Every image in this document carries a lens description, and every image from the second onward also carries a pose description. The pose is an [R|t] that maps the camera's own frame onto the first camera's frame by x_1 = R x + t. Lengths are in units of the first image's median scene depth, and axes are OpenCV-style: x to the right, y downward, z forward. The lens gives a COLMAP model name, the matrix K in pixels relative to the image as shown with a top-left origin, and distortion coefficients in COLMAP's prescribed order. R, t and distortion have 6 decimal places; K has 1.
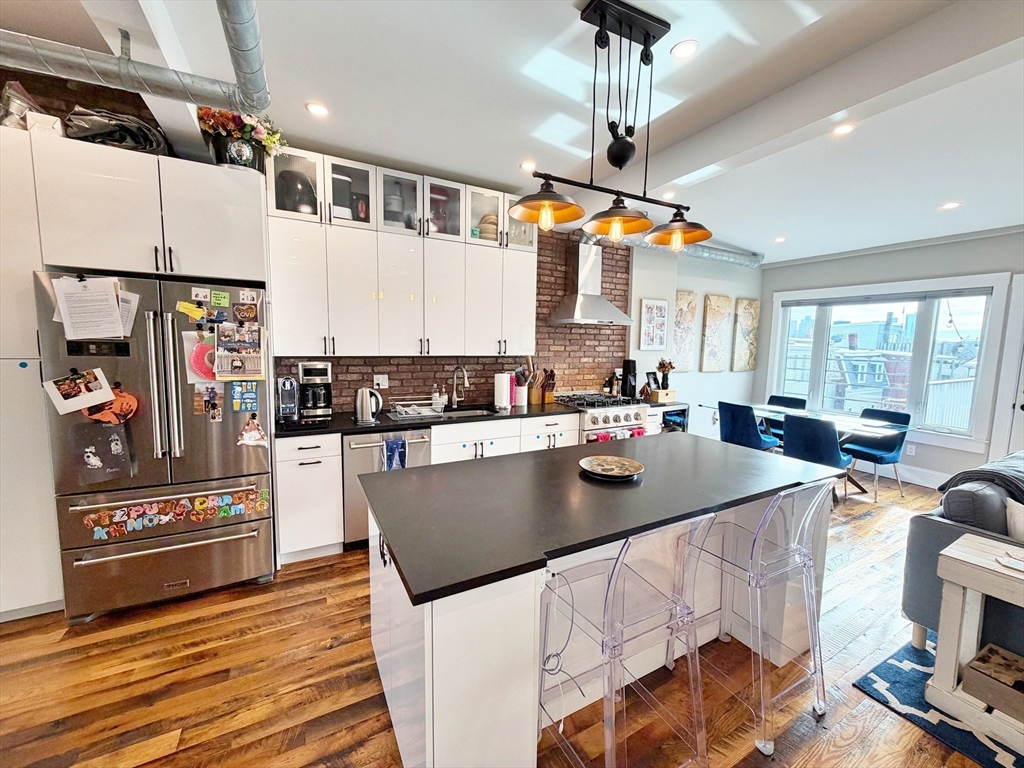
lens RADIAL K [[407.4, 0, 516.4], [0, 407.4, 384.4], [0, 0, 1]] dist [0.000343, -0.000042]
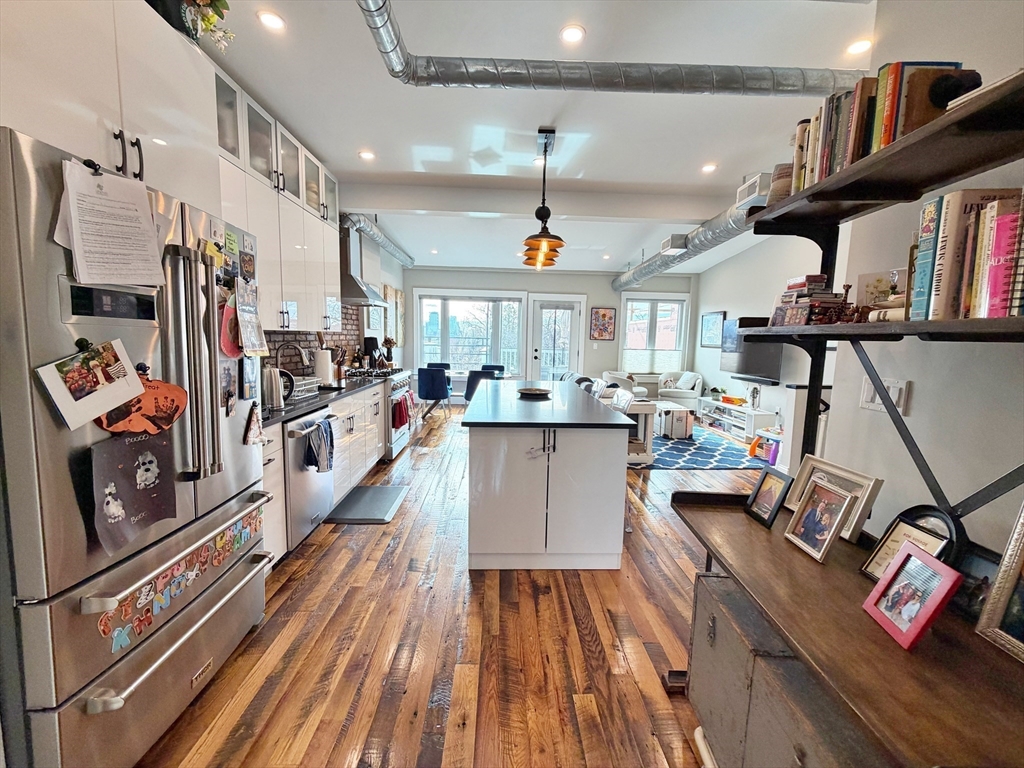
lens RADIAL K [[407.4, 0, 516.4], [0, 407.4, 384.4], [0, 0, 1]] dist [0.000343, -0.000042]
pose [[0.449855, -0.111312, 0.886138, -0.818969], [0.079736, 0.993246, 0.084288, 0.011560], [-0.889535, 0.032739, 0.455692, 0.168962]]
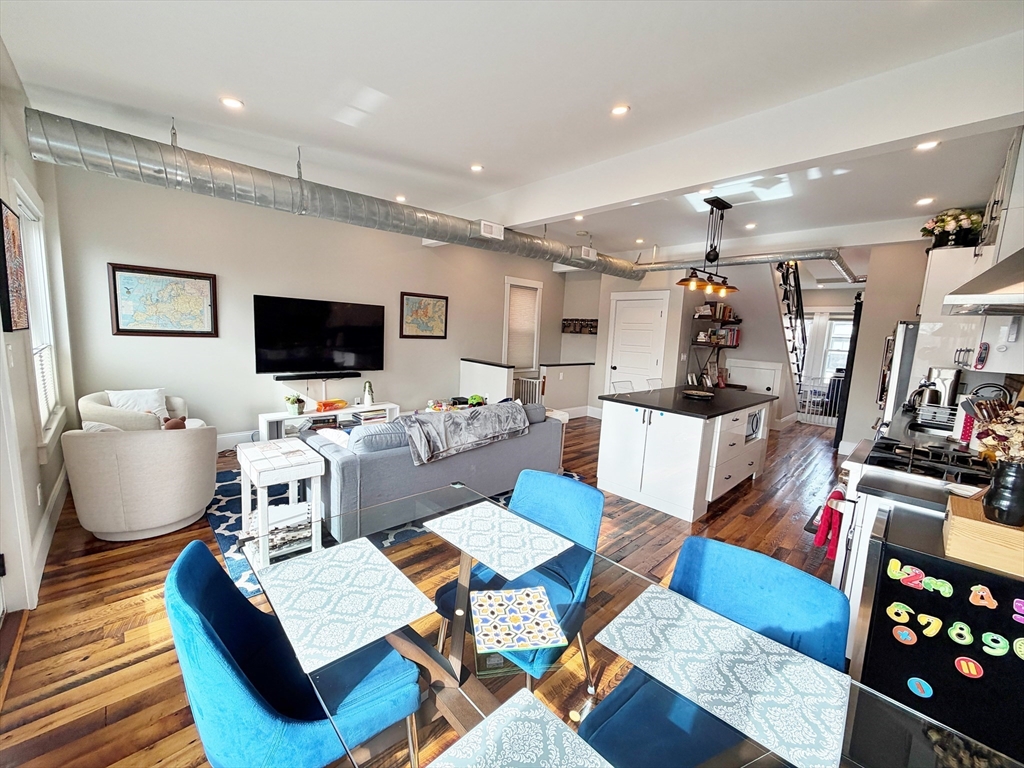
lens RADIAL K [[407.4, 0, 516.4], [0, 407.4, 384.4], [0, 0, 1]] dist [0.000343, -0.000042]
pose [[-0.958668, -0.030371, -0.282903, 1.094008], [-0.097262, 0.969371, 0.225523, -0.149520], [0.267389, 0.243717, -0.932258, 1.688877]]
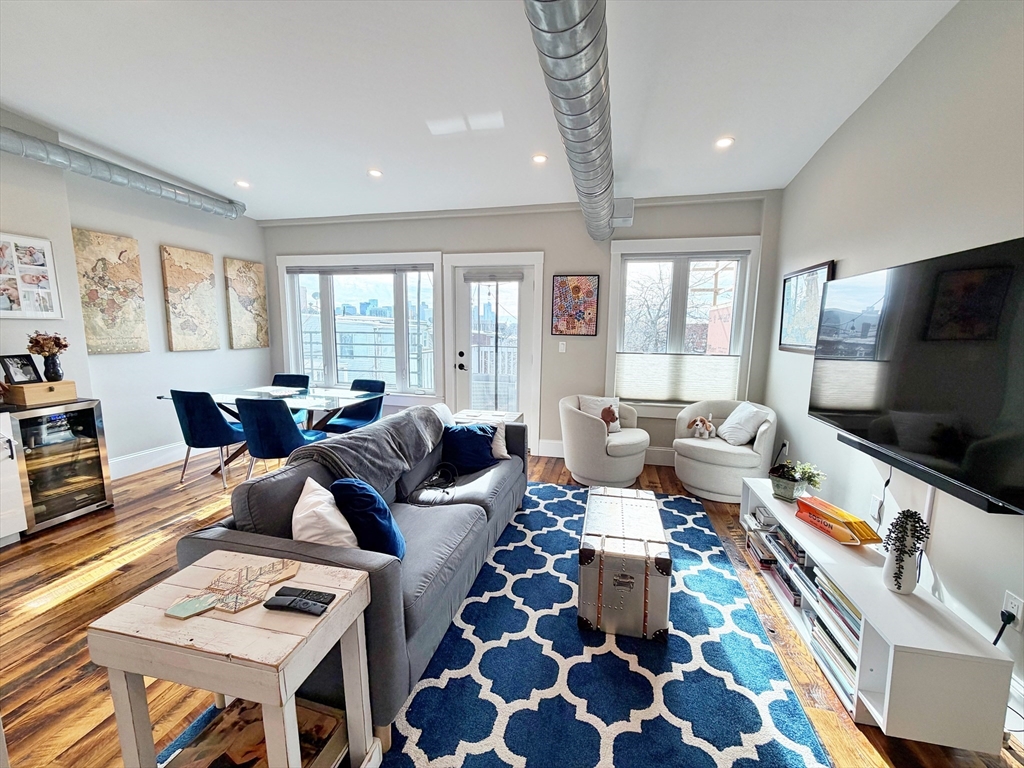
lens RADIAL K [[407.4, 0, 516.4], [0, 407.4, 384.4], [0, 0, 1]] dist [0.000343, -0.000042]
pose [[0.669567, -0.109241, 0.734674, 0.565487], [0.077509, 0.994001, 0.077161, 0.035558], [-0.738696, 0.005280, 0.674018, 0.071824]]
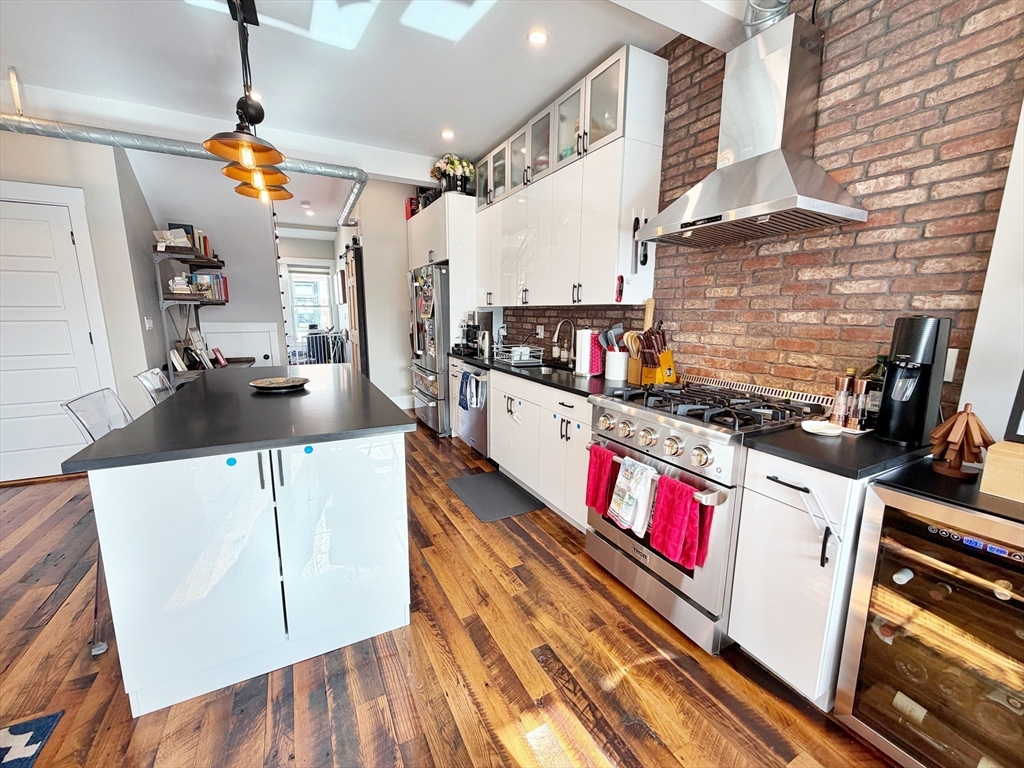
lens RADIAL K [[405.2, 0, 506.9], [0, 405.2, 385.0], [0, 0, 1]] dist [-0.000858, -0.000171]
pose [[-0.021297, 0.159340, -0.986994, 0.842794], [-0.115180, 0.980254, 0.160737, -0.034616], [0.993116, 0.117105, -0.002523, 1.013566]]
